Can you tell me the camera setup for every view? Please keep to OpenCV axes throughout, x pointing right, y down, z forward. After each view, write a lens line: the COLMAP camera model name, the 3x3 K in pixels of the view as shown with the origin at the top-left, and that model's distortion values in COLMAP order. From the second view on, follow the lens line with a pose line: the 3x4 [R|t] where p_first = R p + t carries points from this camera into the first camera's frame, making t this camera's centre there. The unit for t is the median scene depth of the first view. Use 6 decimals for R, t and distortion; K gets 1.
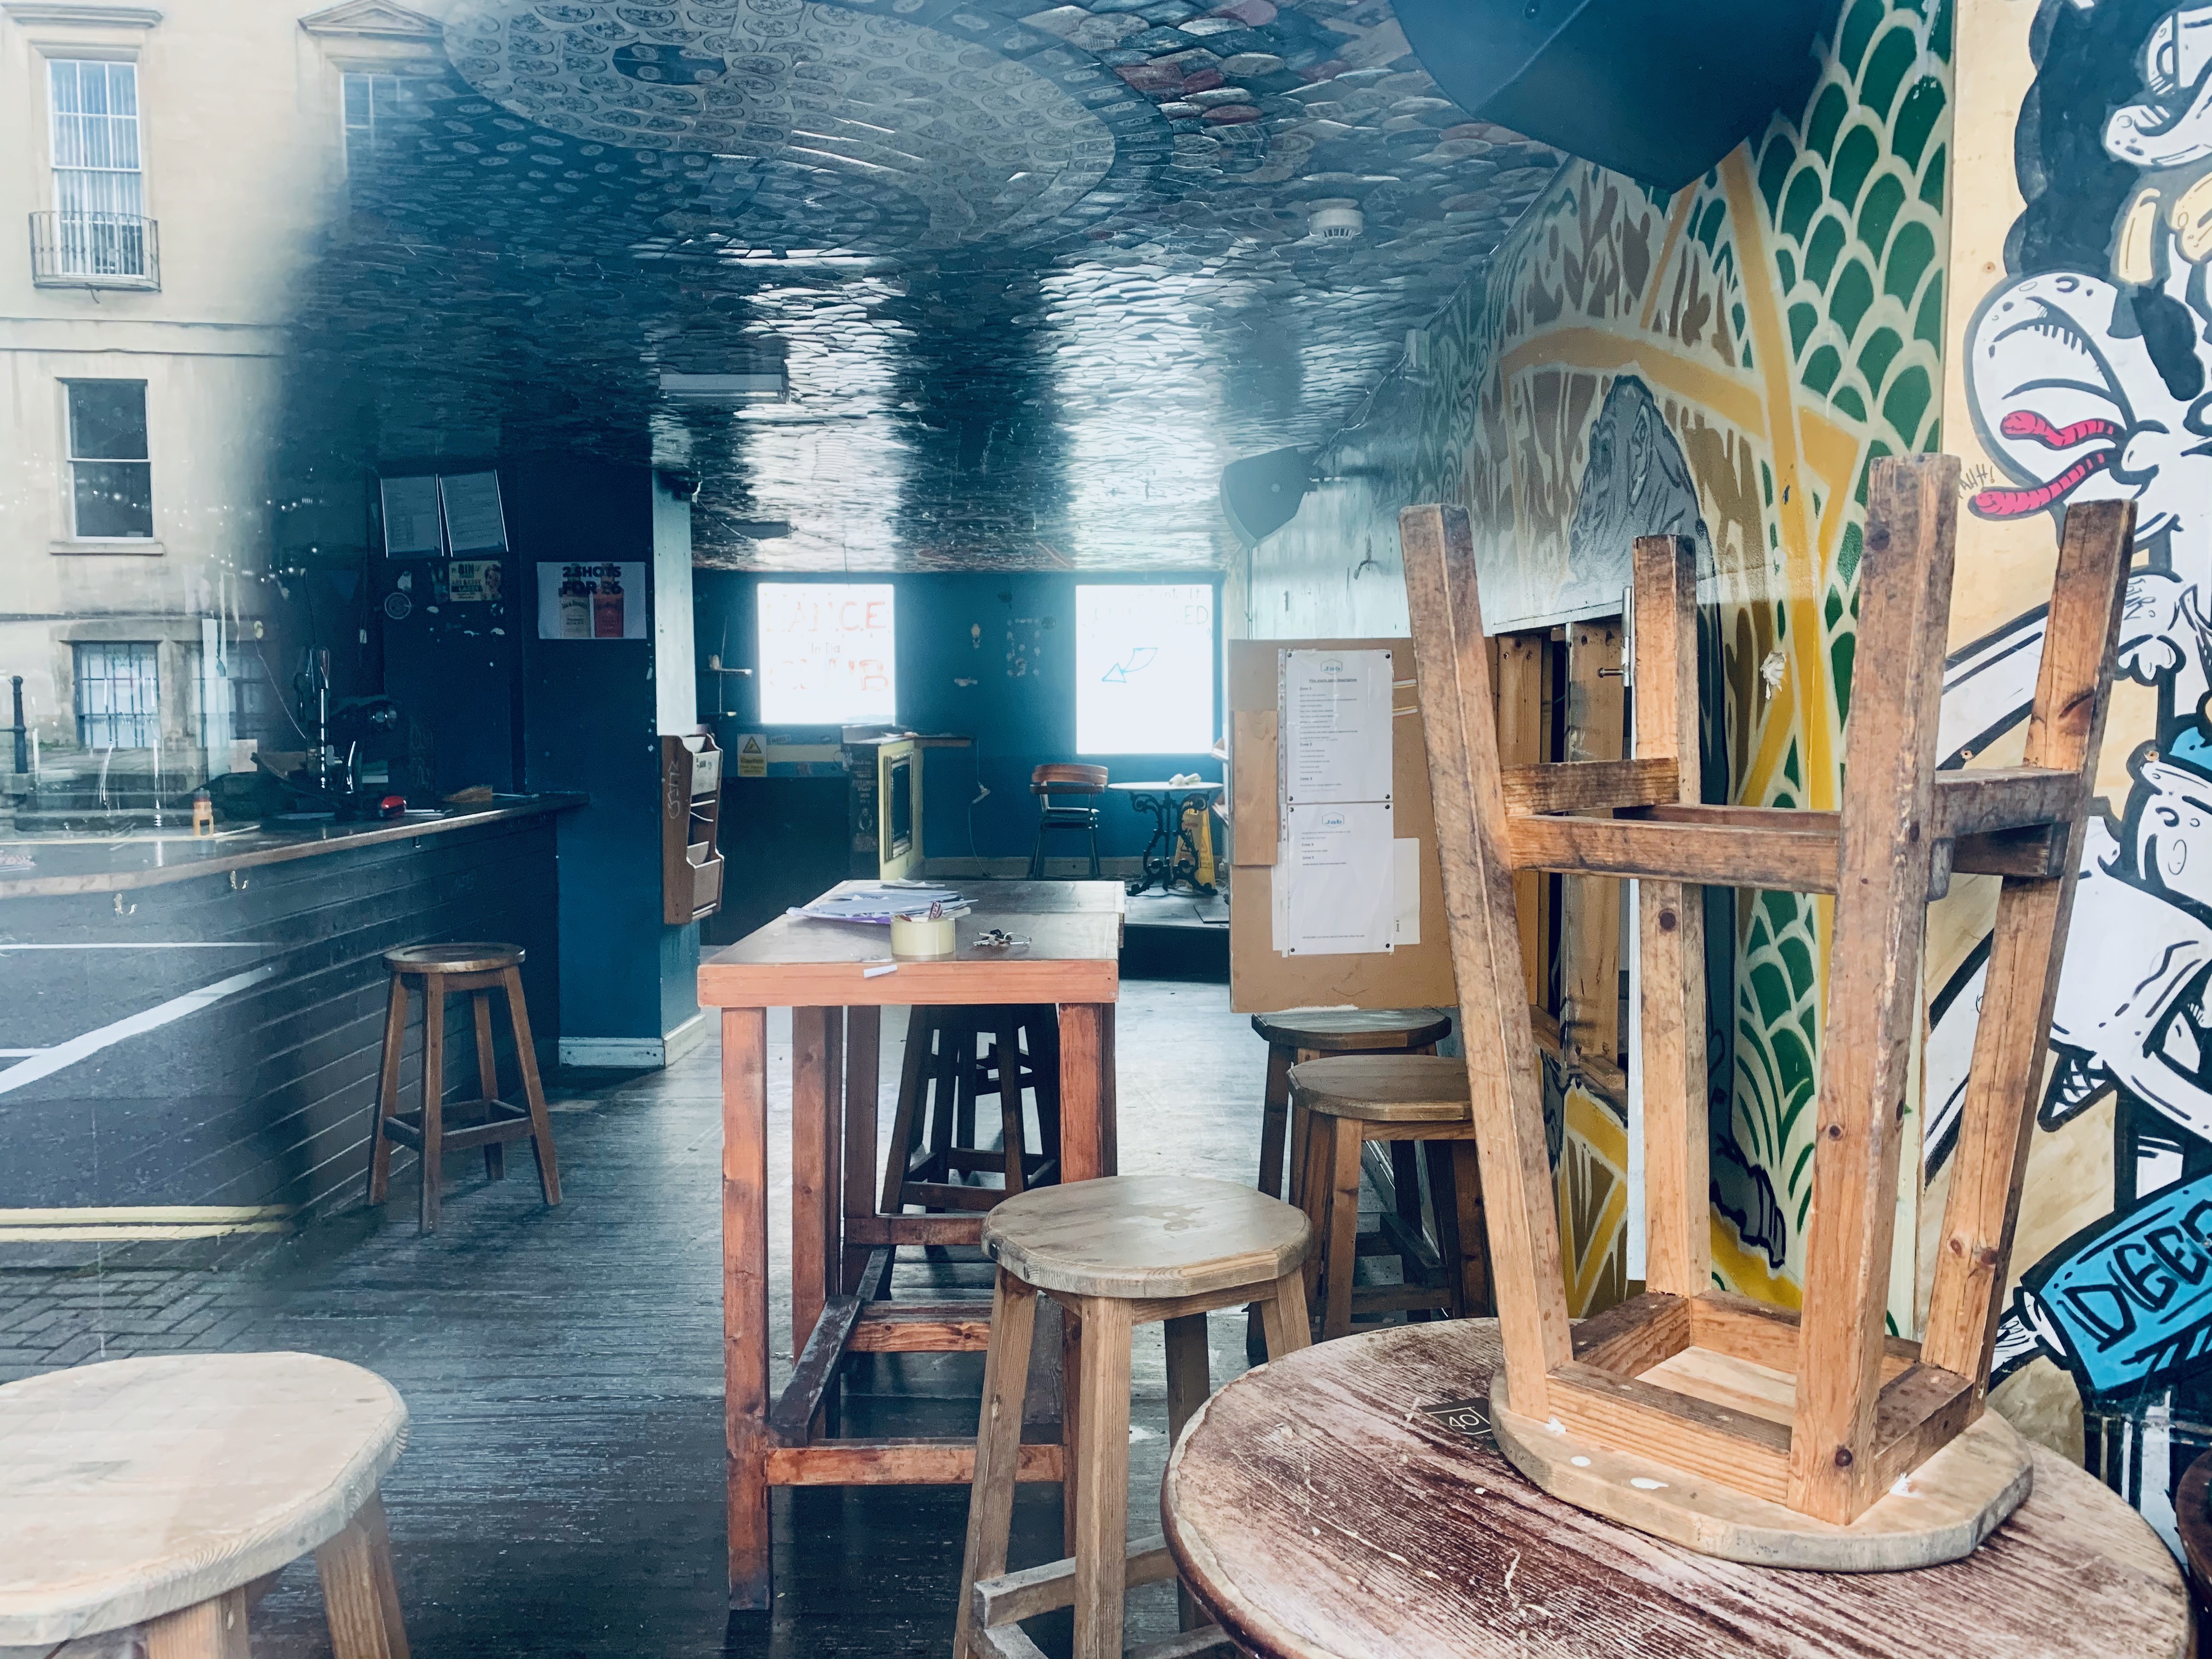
lens RADIAL K [[1684.4, 0, 1106.0], [0, 1684.4, 829.5], [0, 0, 1]] dist [0.009544, -0.011149]
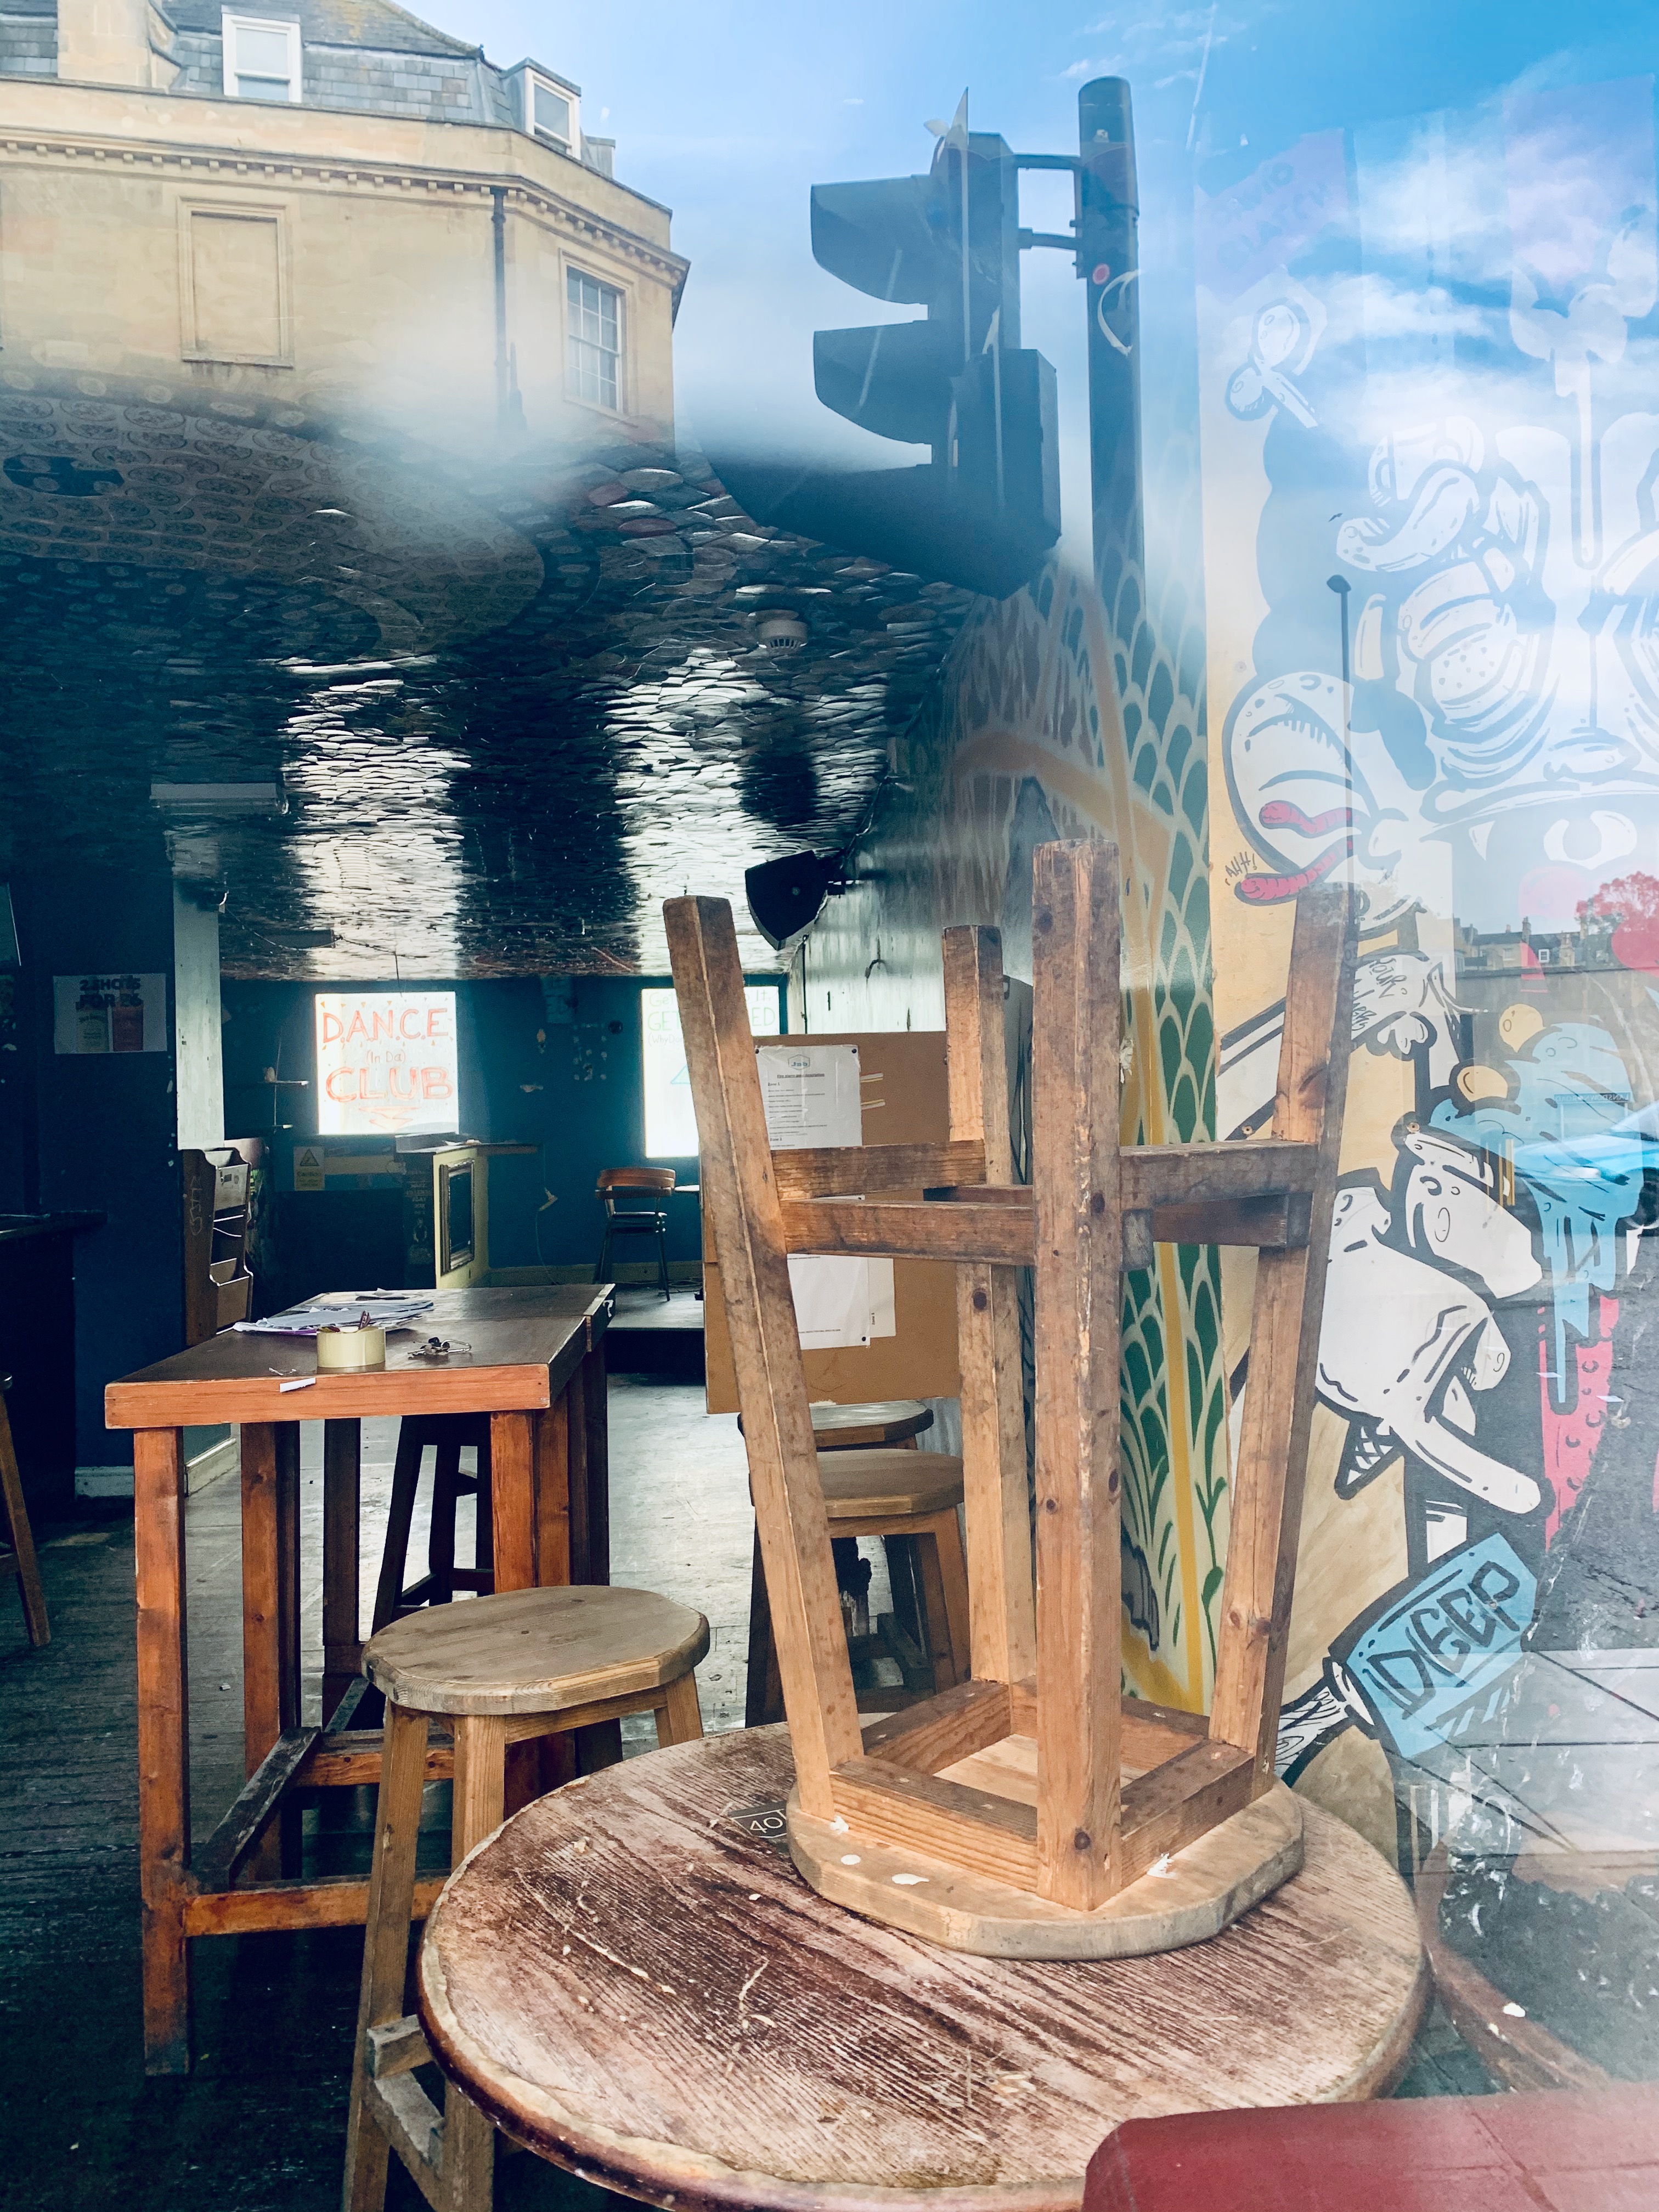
lens RADIAL K [[1684.4, 0, 829.5], [0, 1684.4, 1106.0], [0, 0, 1]] dist [0.009544, -0.011149]
pose [[0.996765, -0.020985, 0.077584, 0.180591], [0.026804, 0.996843, -0.074741, 0.010995], [-0.075770, 0.076578, 0.994180, -0.002976]]
